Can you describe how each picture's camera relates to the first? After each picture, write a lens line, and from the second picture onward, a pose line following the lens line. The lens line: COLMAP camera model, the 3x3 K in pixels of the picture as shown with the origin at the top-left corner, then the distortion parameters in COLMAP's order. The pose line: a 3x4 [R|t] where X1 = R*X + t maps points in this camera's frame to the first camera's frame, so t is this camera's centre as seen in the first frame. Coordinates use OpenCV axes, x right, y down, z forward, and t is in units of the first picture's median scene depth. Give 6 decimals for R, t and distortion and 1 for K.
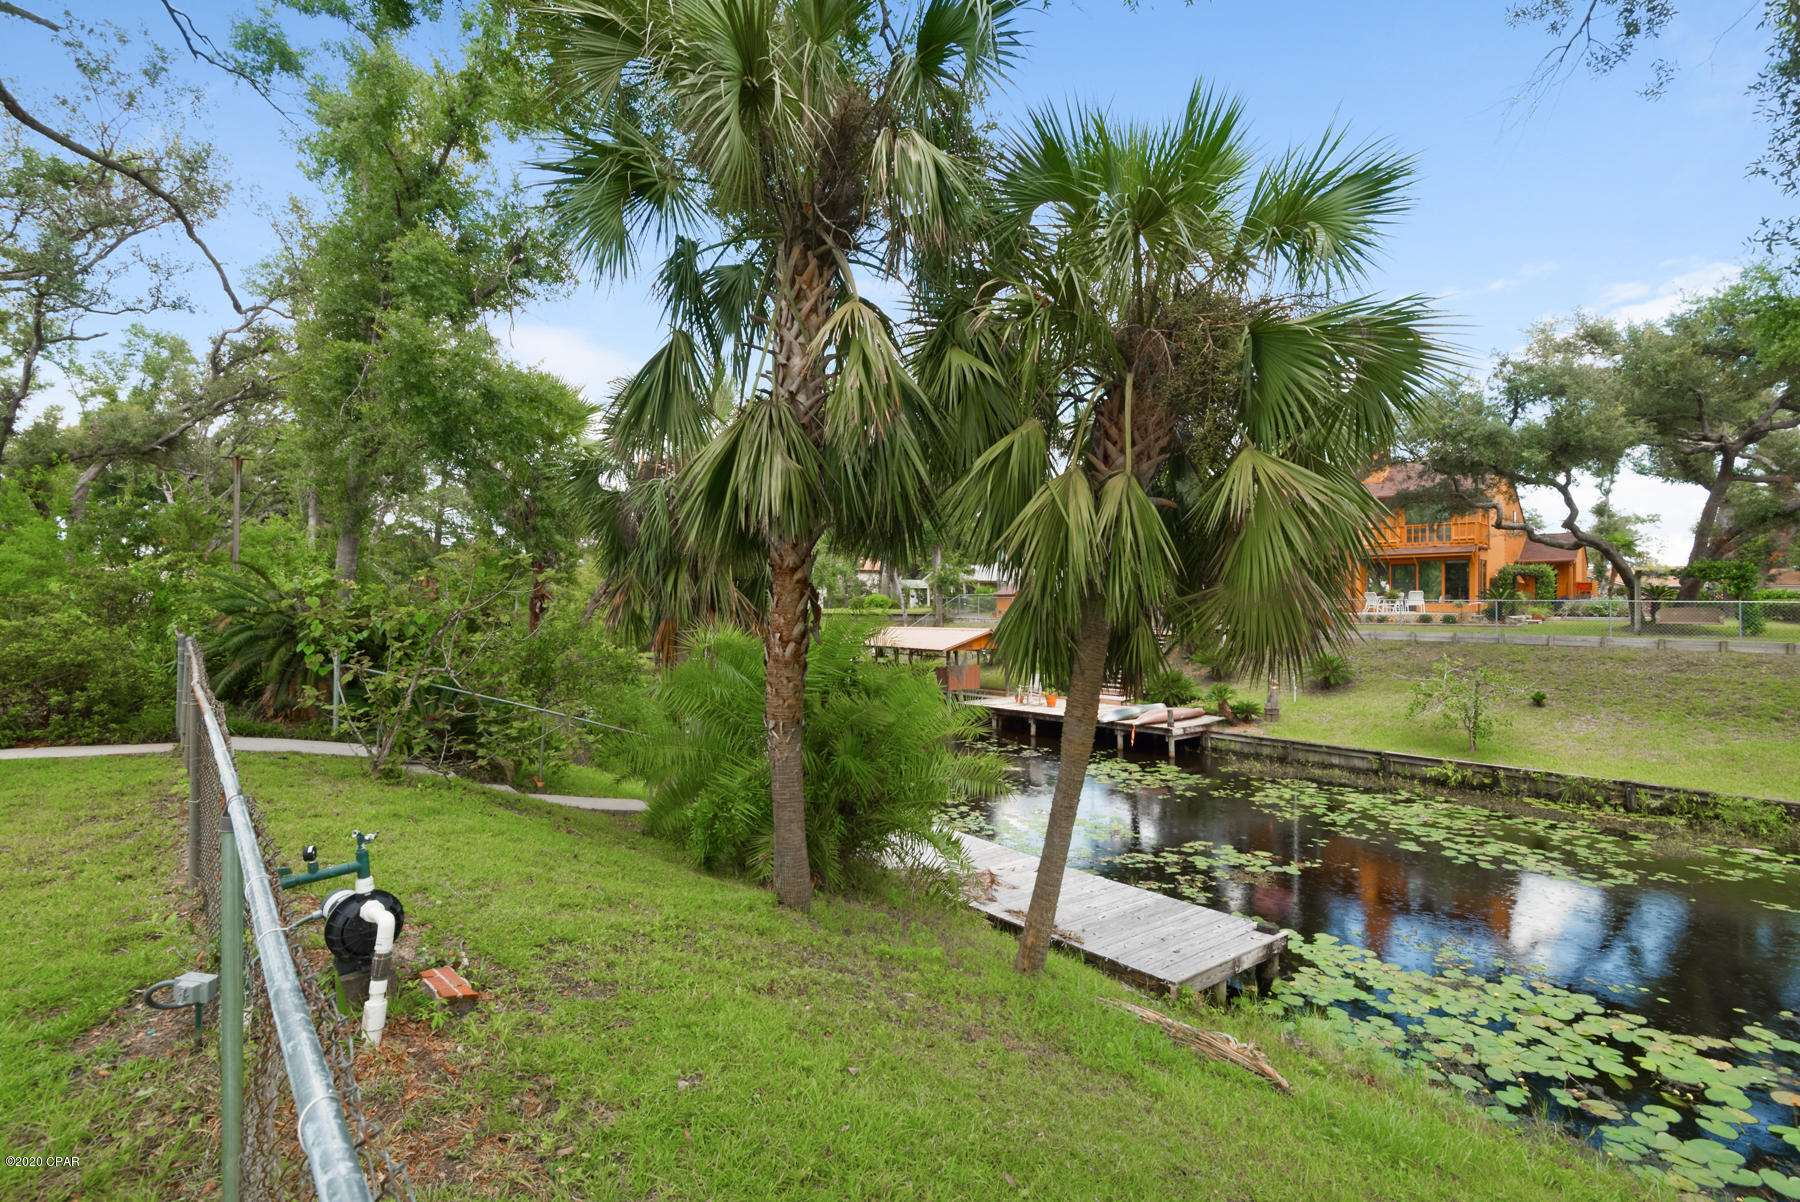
lens RADIAL K [[848.1, 0, 900.1], [0, 848.1, 602.7], [0, 0, 1]] dist [0.011406, -0.006617]
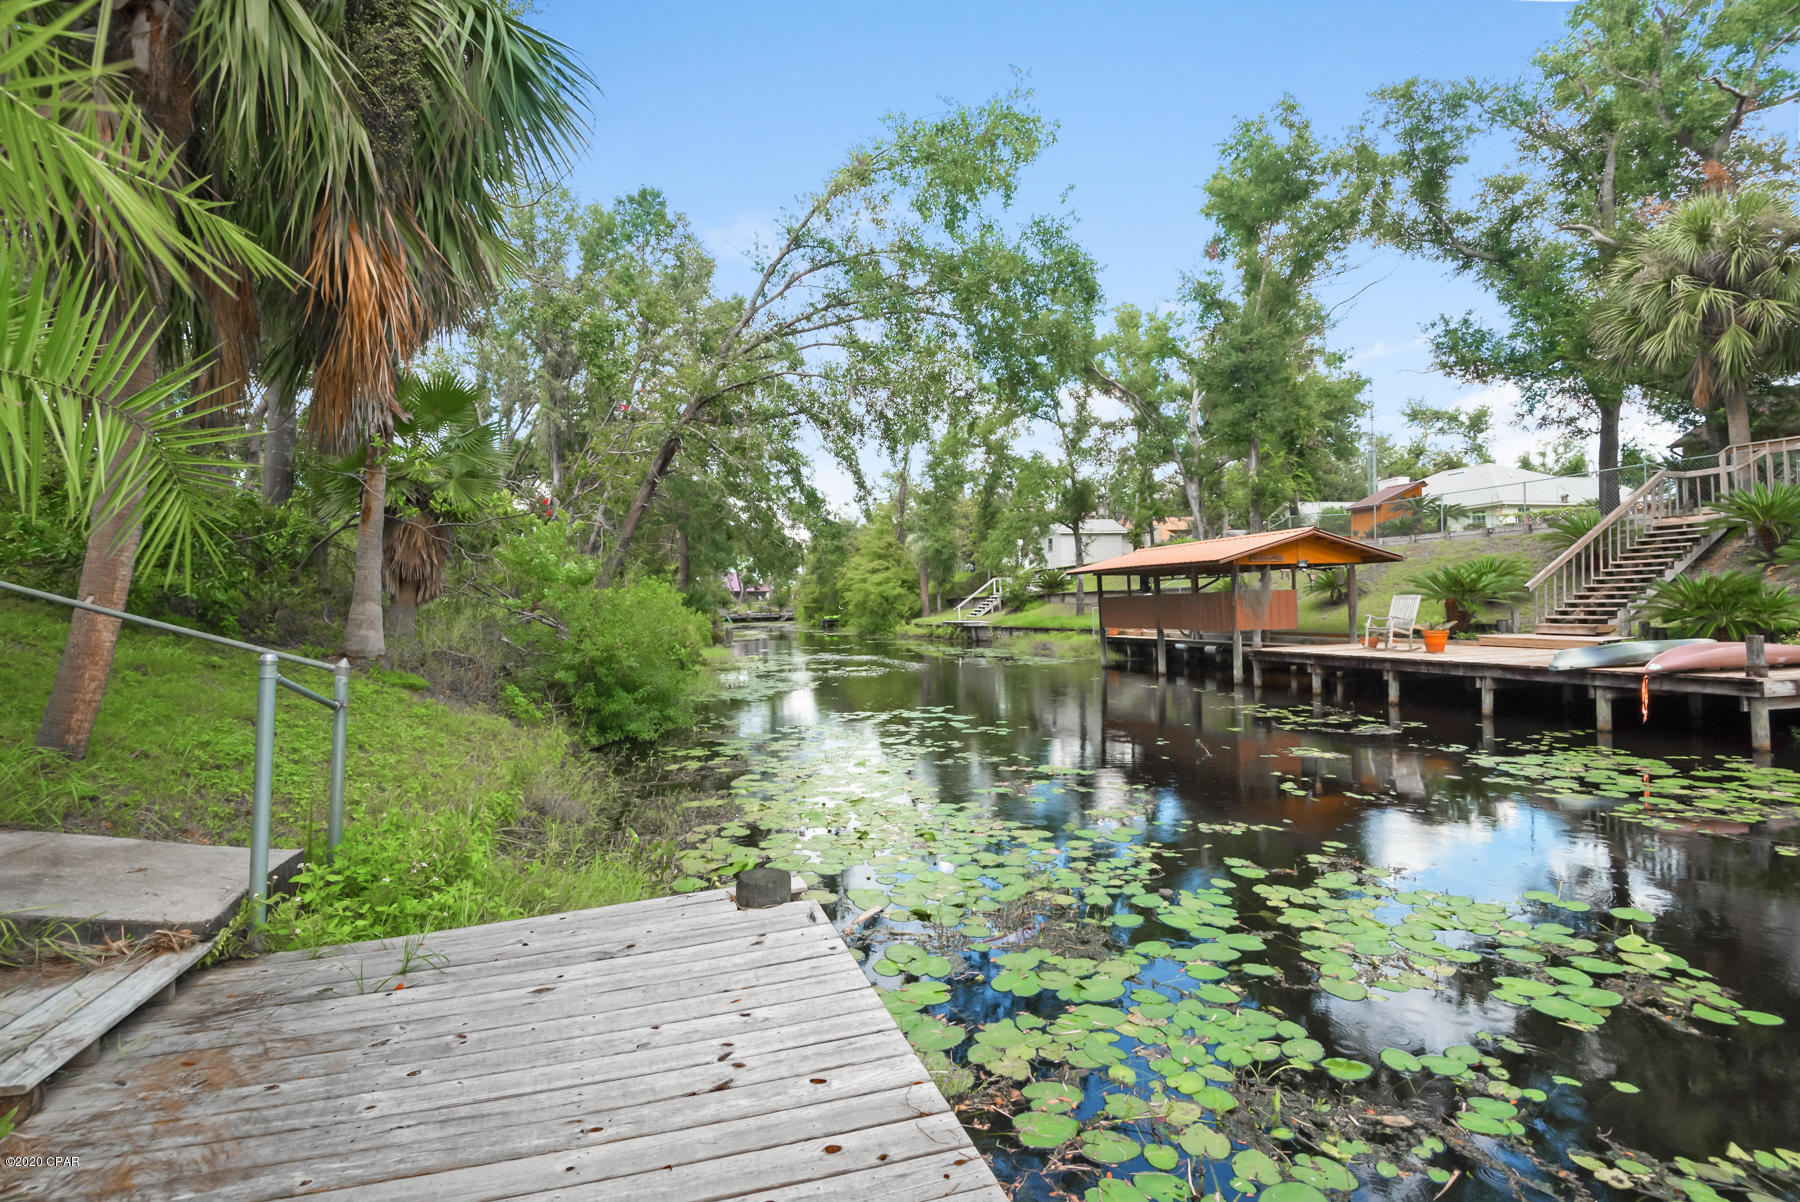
lens RADIAL K [[848.1, 0, 895.8], [0, 848.1, 605.3], [0, 0, 1]] dist [0.011406, -0.006617]
pose [[0.913958, -0.020948, -0.405267, 0.101290], [0.025093, 0.999673, 0.004919, 0.097045], [0.405032, -0.014665, 0.914185, 0.442334]]
